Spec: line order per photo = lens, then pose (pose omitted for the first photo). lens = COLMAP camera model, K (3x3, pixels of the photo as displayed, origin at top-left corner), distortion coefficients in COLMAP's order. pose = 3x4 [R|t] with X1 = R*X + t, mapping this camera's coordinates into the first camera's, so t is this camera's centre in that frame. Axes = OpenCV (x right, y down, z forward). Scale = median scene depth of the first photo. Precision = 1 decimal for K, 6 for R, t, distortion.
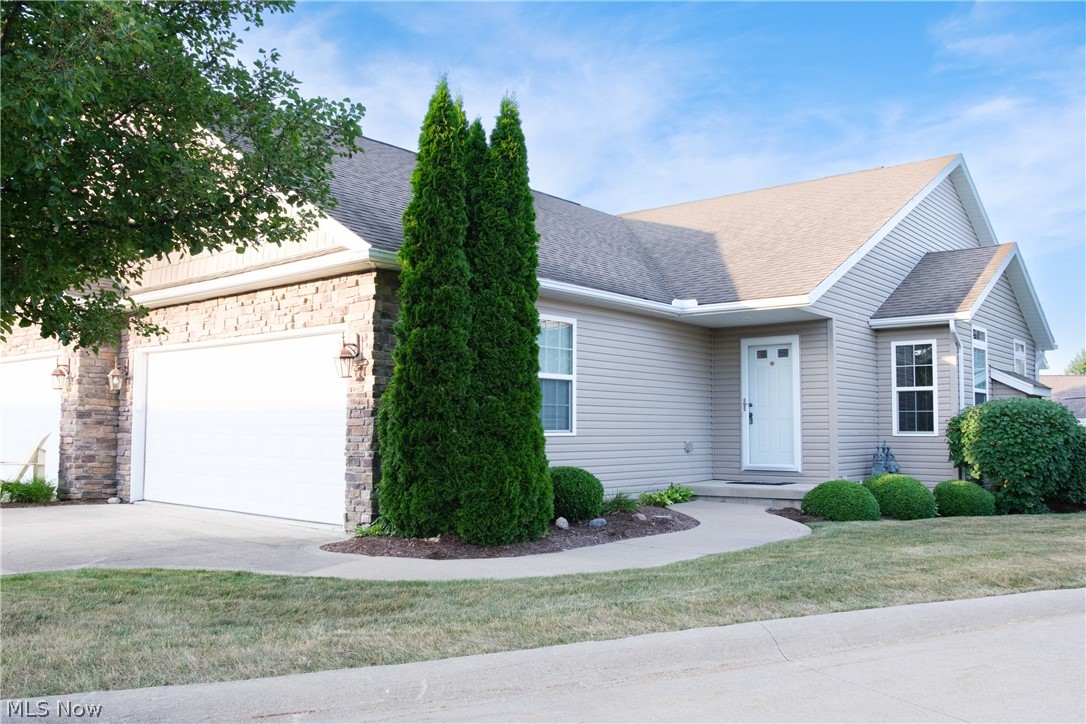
lens RADIAL K [[889.3, 0, 543.0], [0, 889.3, 362.0], [0, 0, 1]] dist [-0.053451, 0.004649]
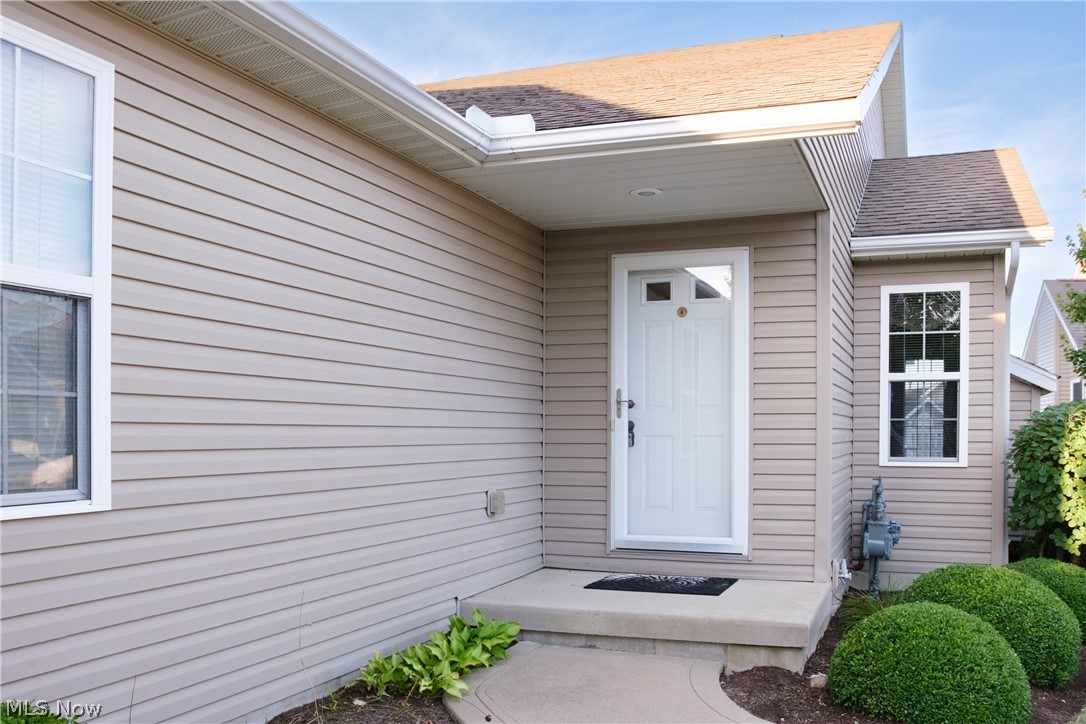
lens RADIAL K [[906.0, 0, 662.4], [0, 906.0, 424.9], [0, 0, 1]] dist [0.005405, -0.005270]
pose [[0.917886, 0.001406, 0.396843, 0.068304], [-0.028767, 0.997599, 0.063005, 0.030529], [-0.395801, -0.069247, 0.915722, 0.586978]]
